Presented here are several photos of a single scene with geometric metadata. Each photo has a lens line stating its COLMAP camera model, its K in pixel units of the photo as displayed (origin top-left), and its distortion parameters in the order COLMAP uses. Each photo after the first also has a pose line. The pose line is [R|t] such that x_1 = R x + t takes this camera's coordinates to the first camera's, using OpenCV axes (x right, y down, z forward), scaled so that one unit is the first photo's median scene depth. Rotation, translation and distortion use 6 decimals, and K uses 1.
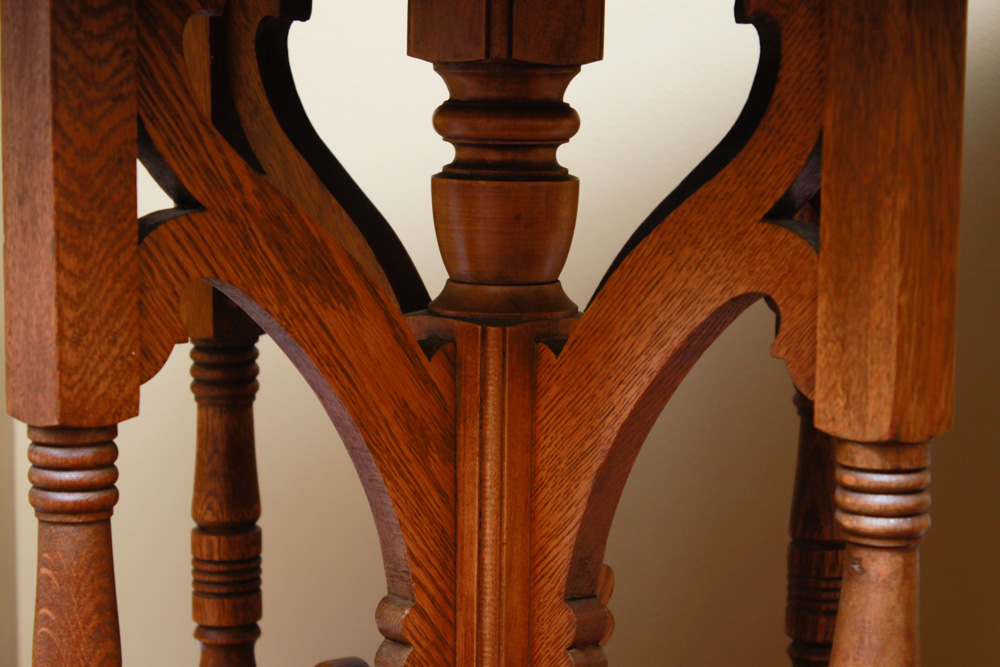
lens RADIAL K [[2380.4, 0, 495.8], [0, 2380.4, 343.3], [0, 0, 1]] dist [0.086683, 0.000000]
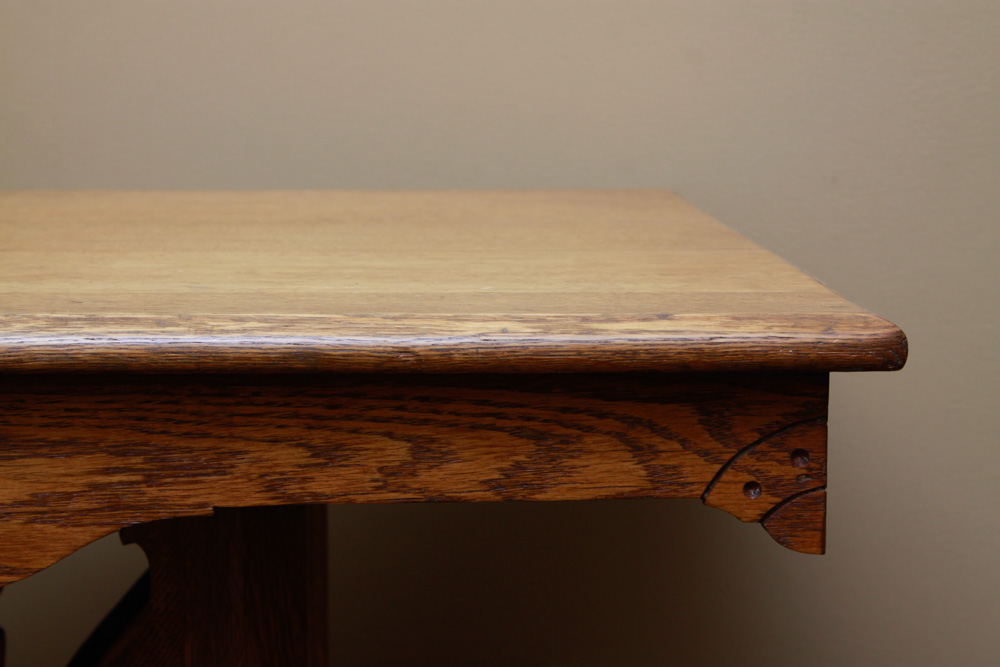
lens RADIAL K [[2380.4, 0, 499.5], [0, 2380.4, 336.2], [0, 0, 1]] dist [0.086683, 0.000000]
pose [[0.992462, -0.029997, 0.118826, 0.146863], [0.027625, 0.999386, 0.021560, -0.245685], [-0.119400, -0.018115, 0.992681, -0.094776]]
